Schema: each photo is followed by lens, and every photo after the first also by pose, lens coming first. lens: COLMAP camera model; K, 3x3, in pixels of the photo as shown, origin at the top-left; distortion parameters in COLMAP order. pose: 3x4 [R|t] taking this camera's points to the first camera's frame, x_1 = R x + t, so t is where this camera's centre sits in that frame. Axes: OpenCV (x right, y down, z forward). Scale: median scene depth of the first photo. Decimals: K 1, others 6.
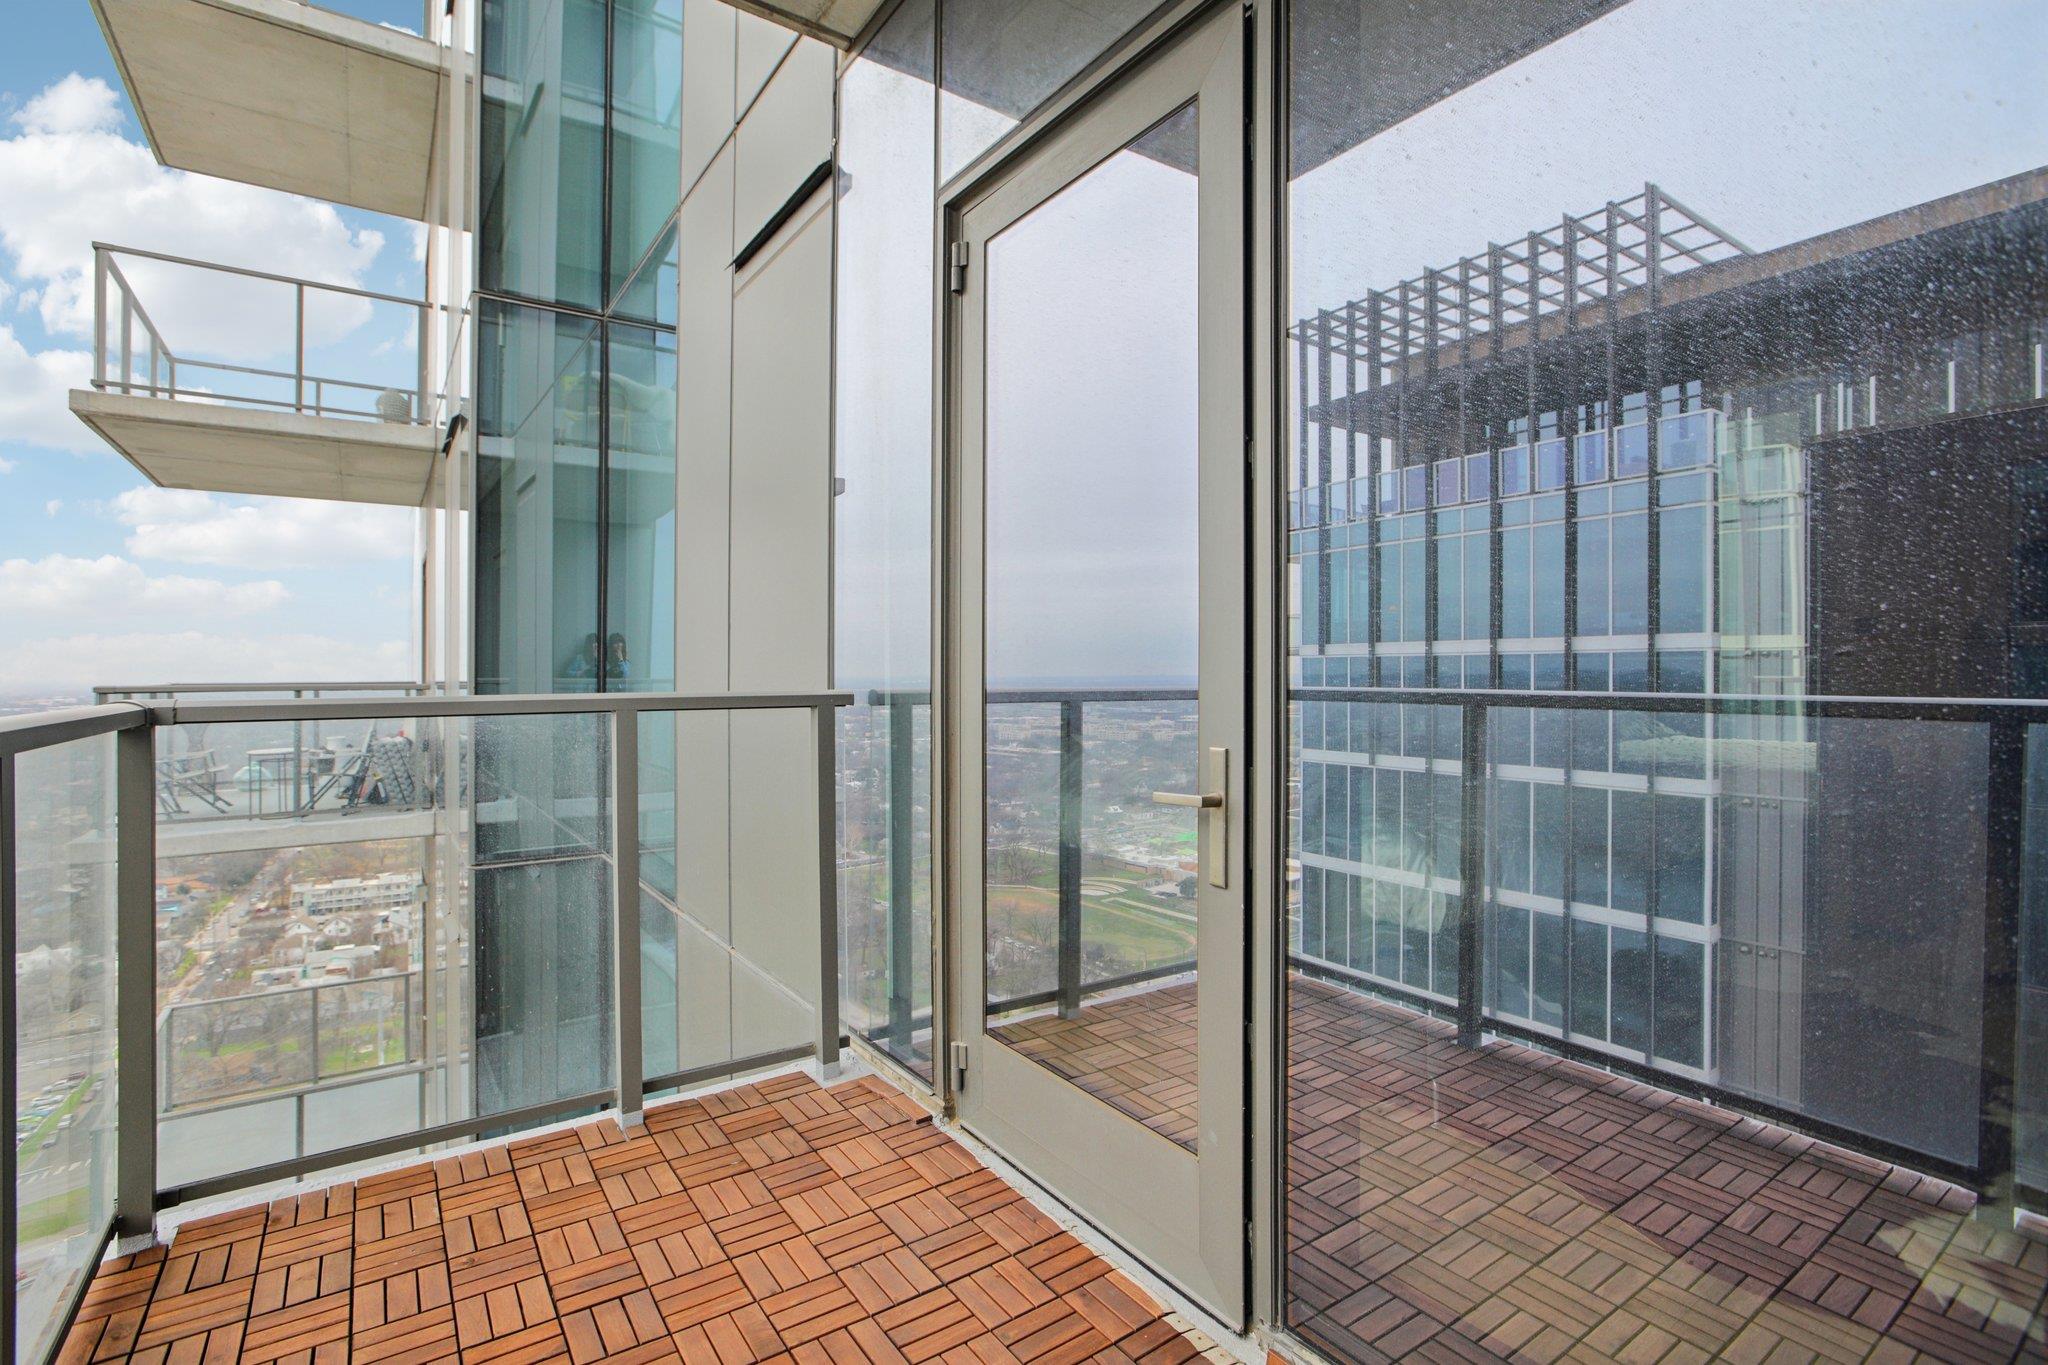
lens RADIAL K [[972.6, 0, 1018.2], [0, 972.6, 690.4], [0, 0, 1]] dist [-0.041187, 0.018645]
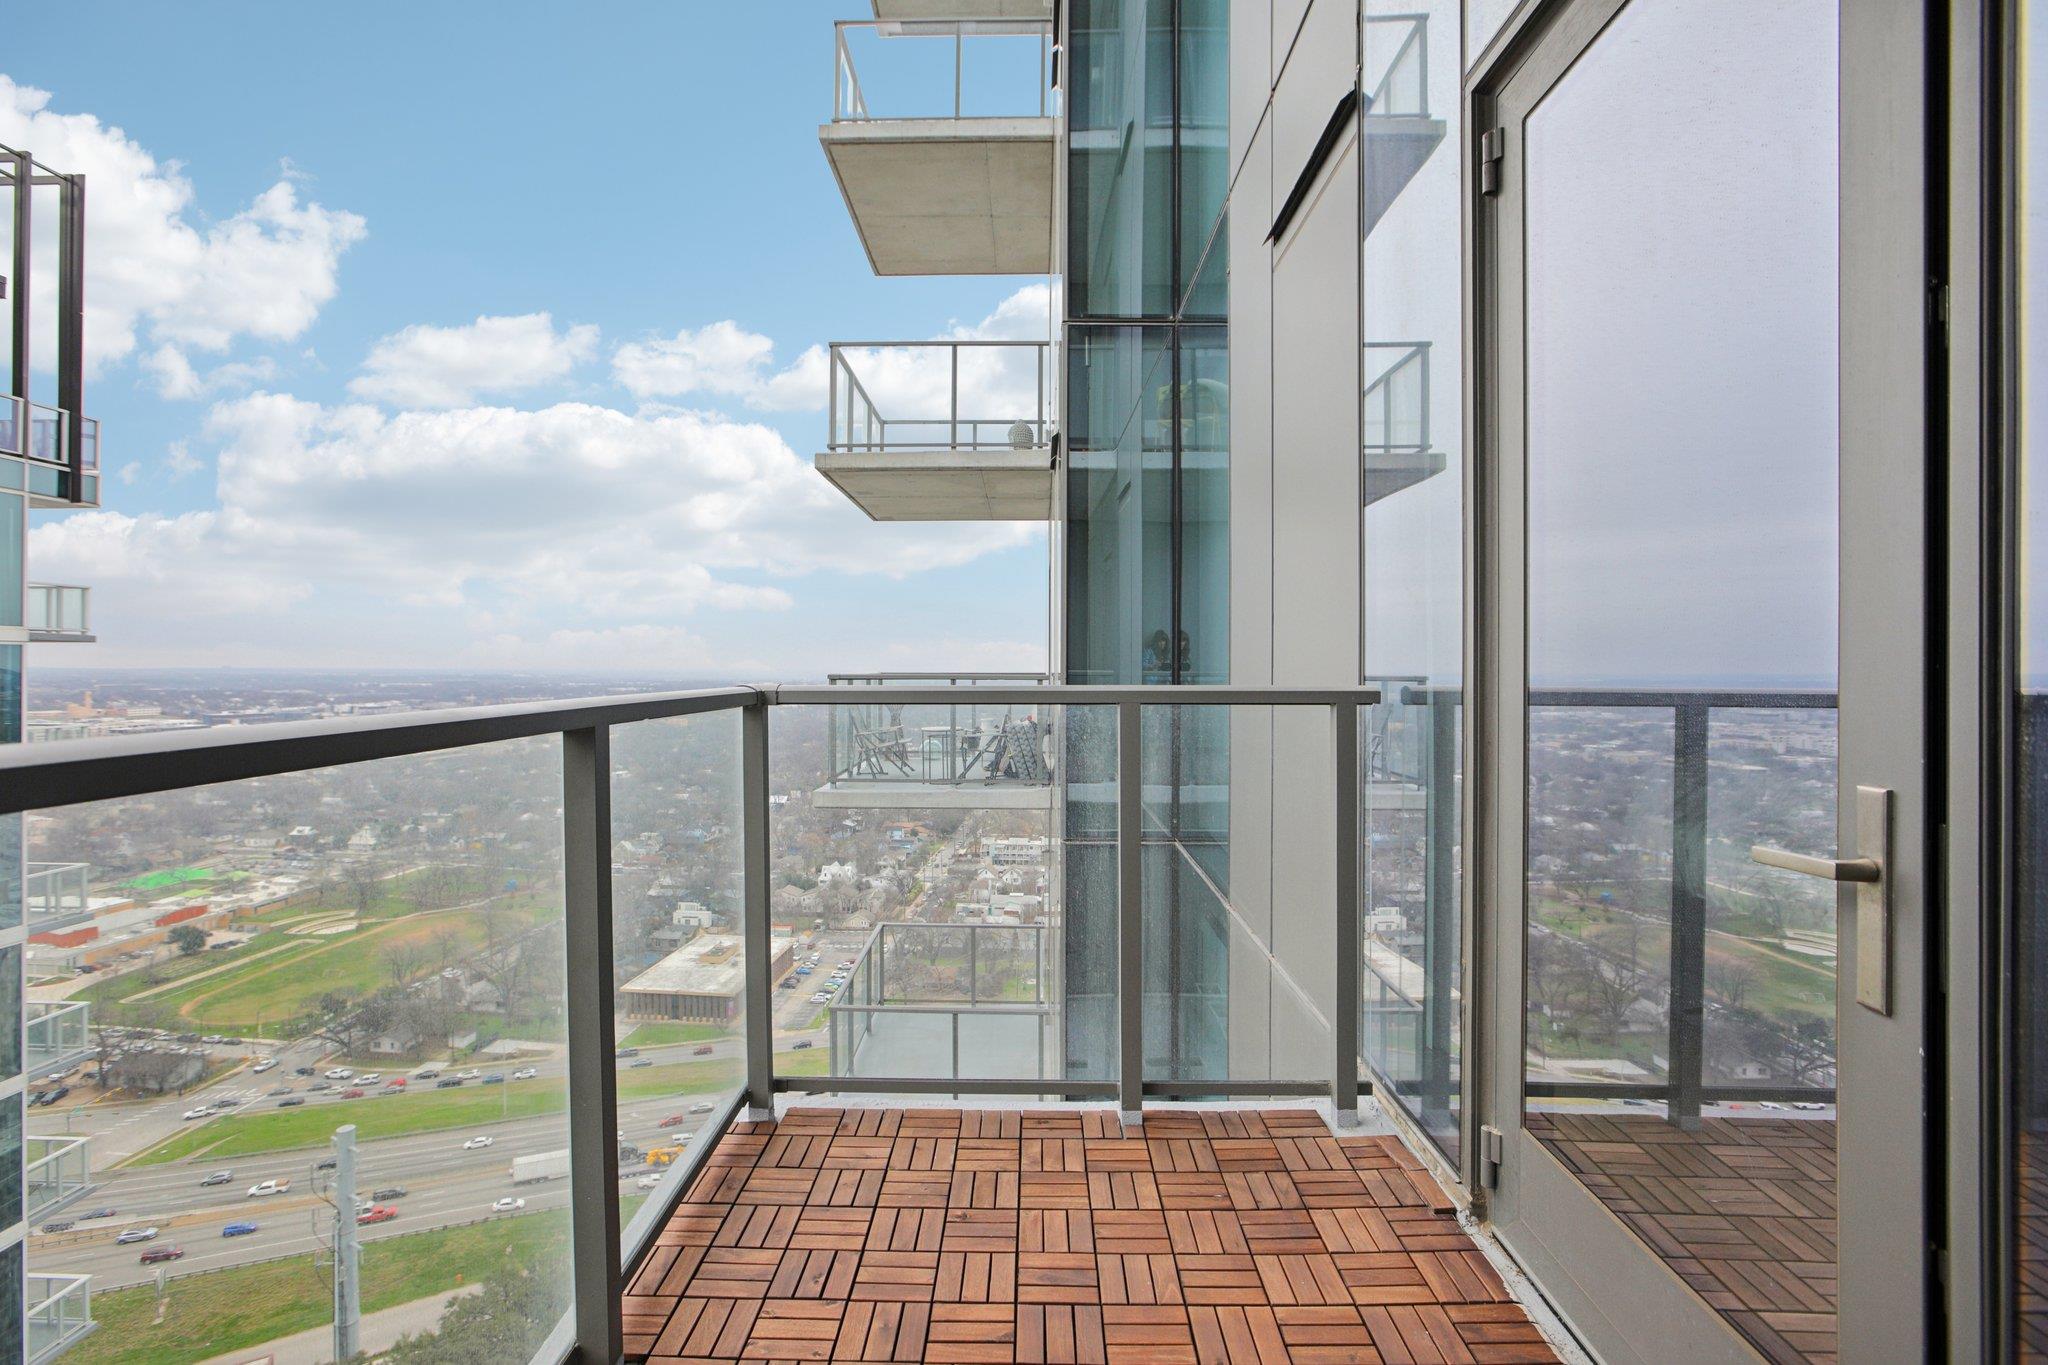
lens RADIAL K [[972.6, 0, 1019.6], [0, 972.6, 667.5], [0, 0, 1]] dist [-0.041187, 0.018645]
pose [[0.817076, 0.006315, -0.576496, 0.063916], [-0.017097, 0.999766, -0.013280, -0.000035], [0.576277, 0.020708, 0.816992, 0.103536]]
